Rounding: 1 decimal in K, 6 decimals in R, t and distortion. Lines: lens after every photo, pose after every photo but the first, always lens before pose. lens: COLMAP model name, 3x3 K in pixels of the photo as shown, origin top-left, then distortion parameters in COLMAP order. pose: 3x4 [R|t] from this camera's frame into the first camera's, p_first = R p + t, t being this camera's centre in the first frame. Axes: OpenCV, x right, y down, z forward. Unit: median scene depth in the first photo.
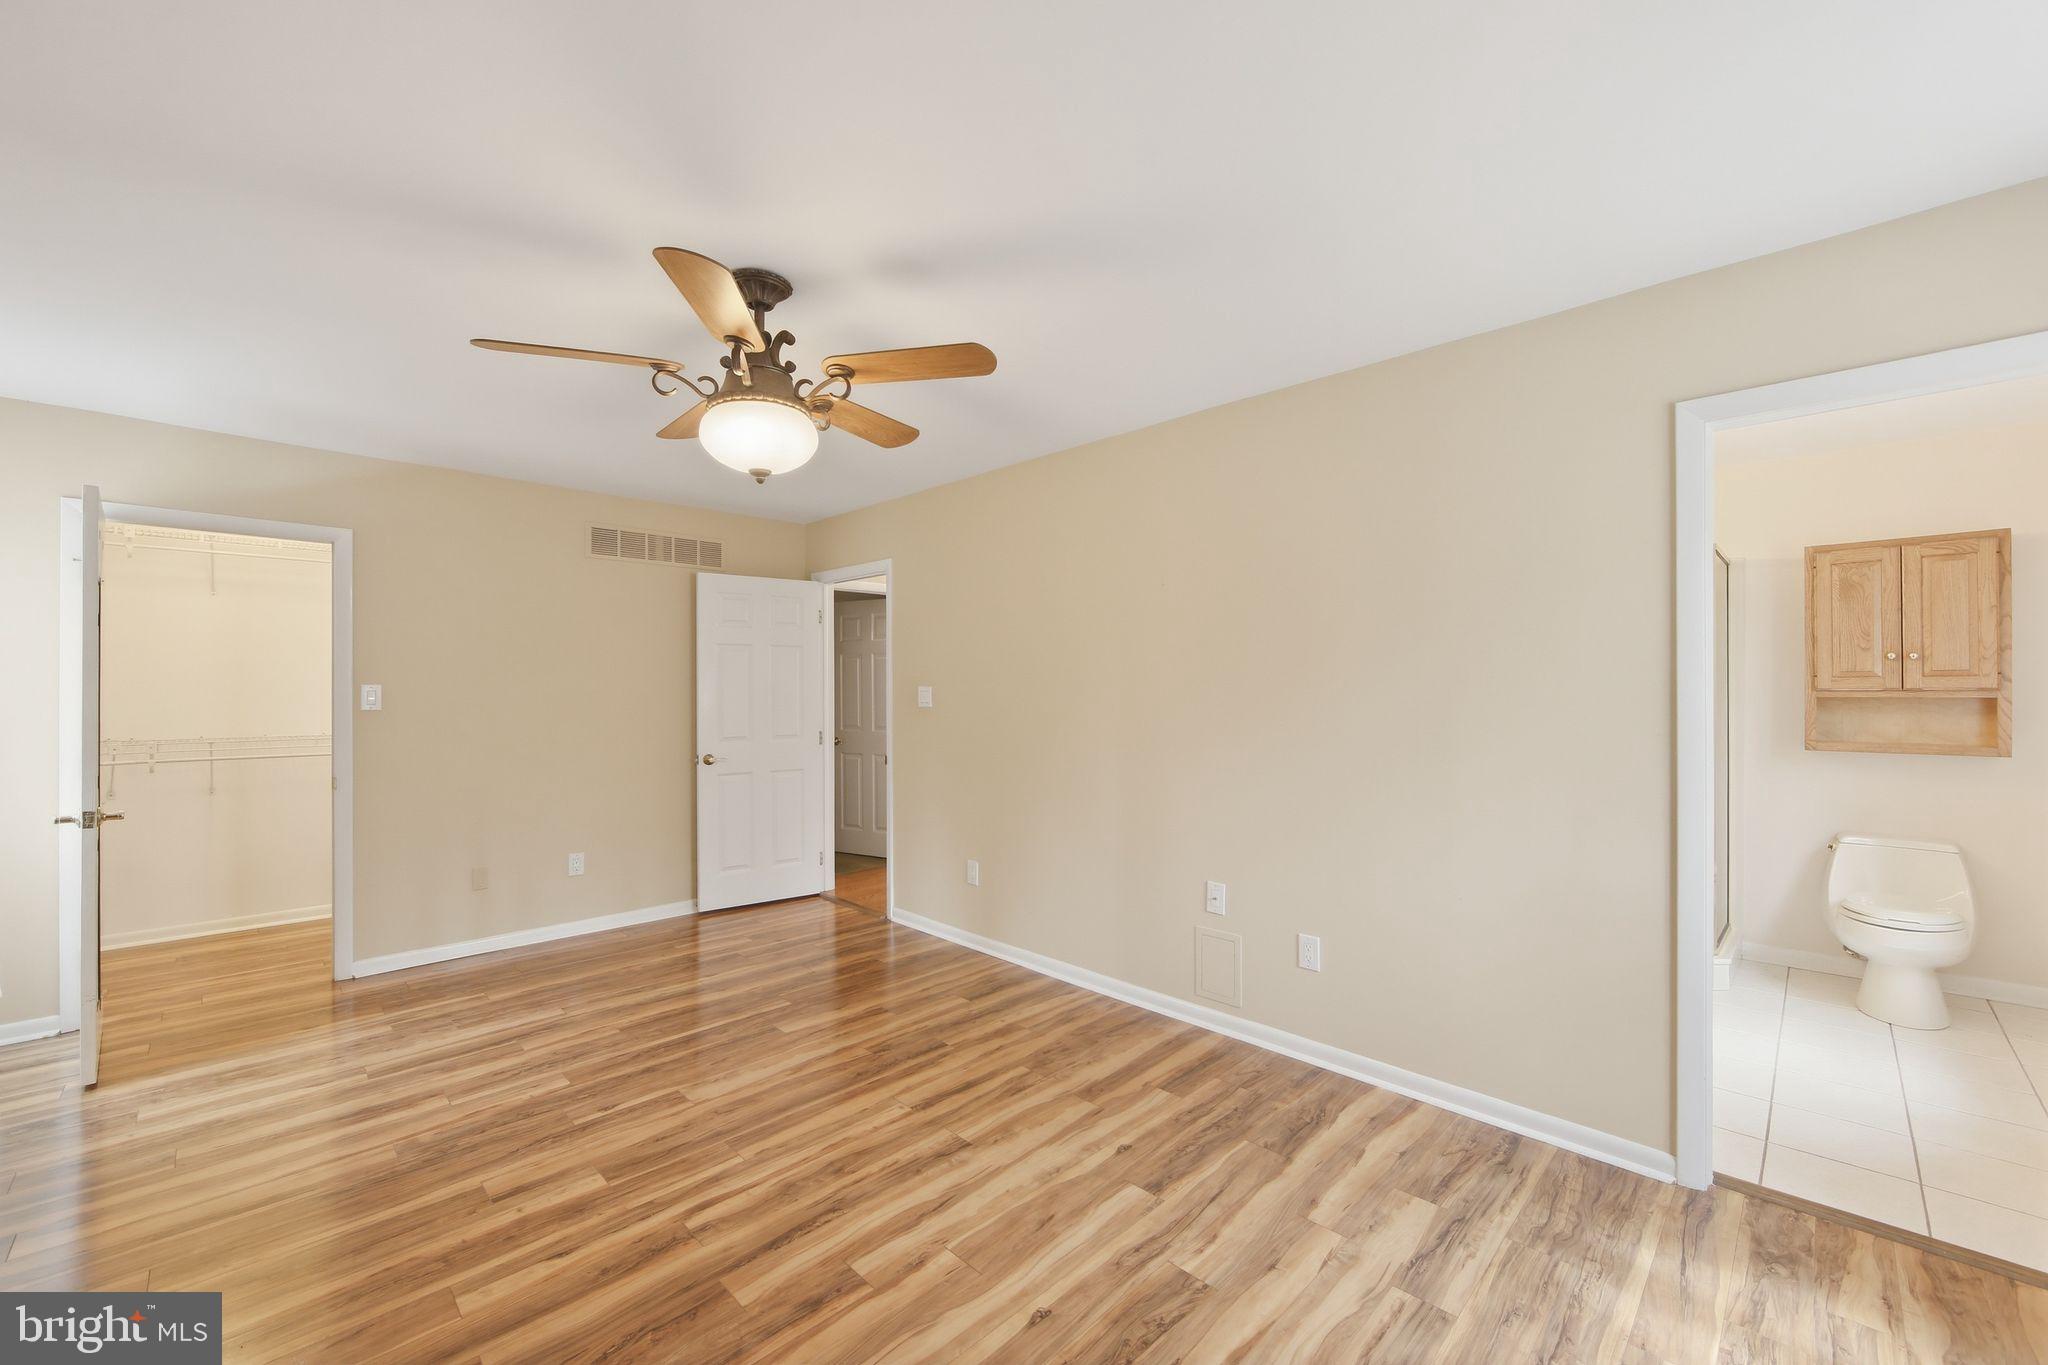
lens RADIAL K [[828.5, 0, 1019.9], [0, 828.5, 694.7], [0, 0, 1]] dist [-0.011032, 0.000332]
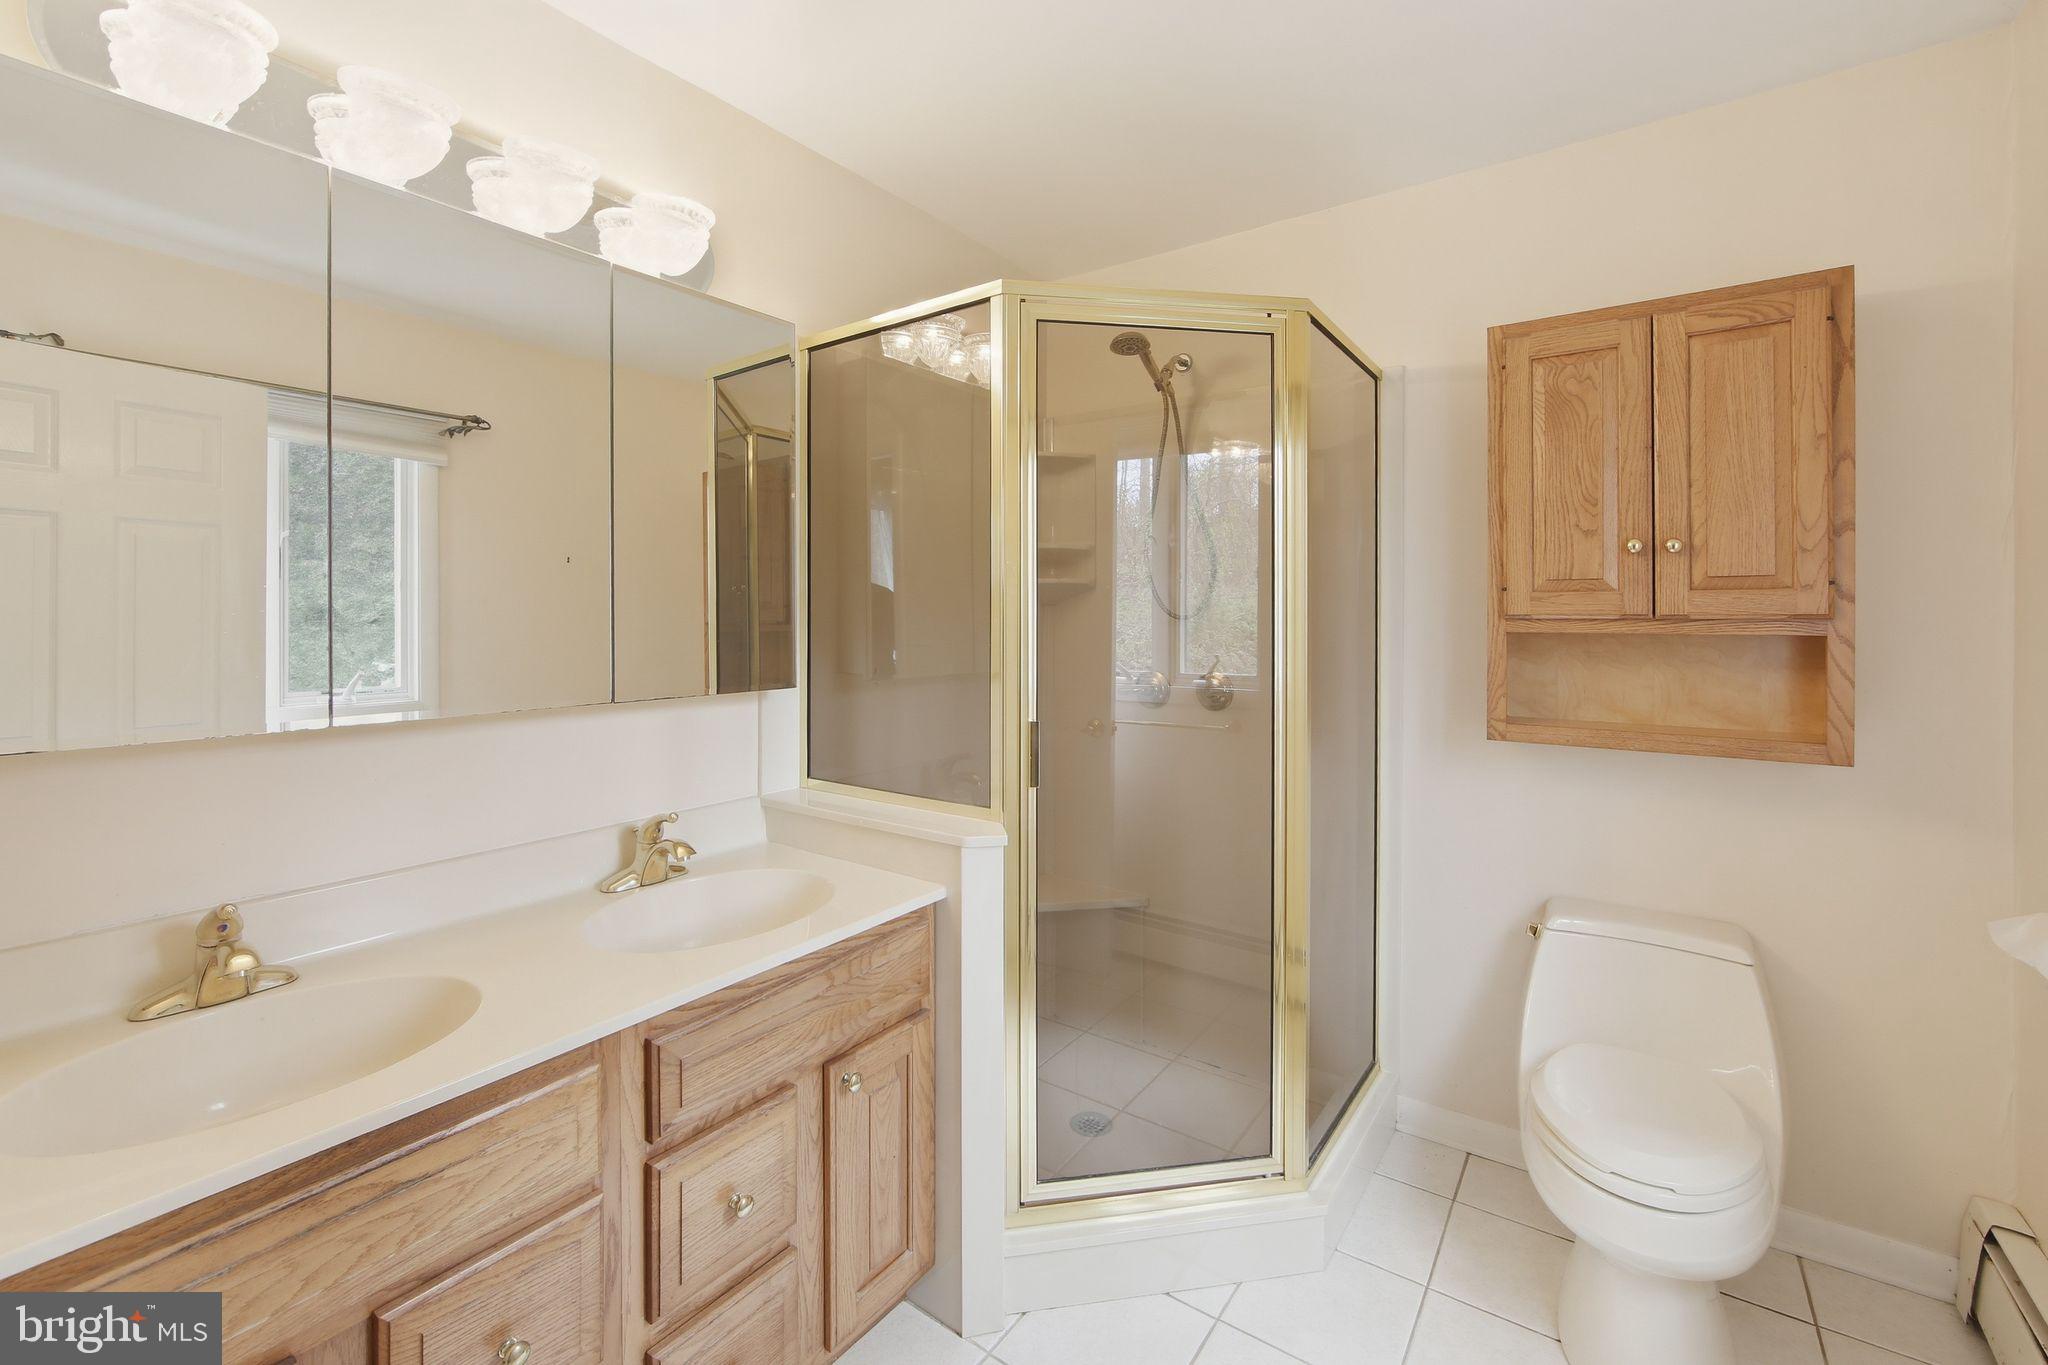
lens RADIAL K [[828.5, 0, 1074.8], [0, 828.5, 622.2], [0, 0, 1]] dist [-0.011032, 0.000332]
pose [[0.982805, 0.014579, 0.184069, 0.666901], [-0.012708, 0.999855, -0.011336, 0.006492], [-0.184207, 0.008802, 0.982848, 0.597447]]
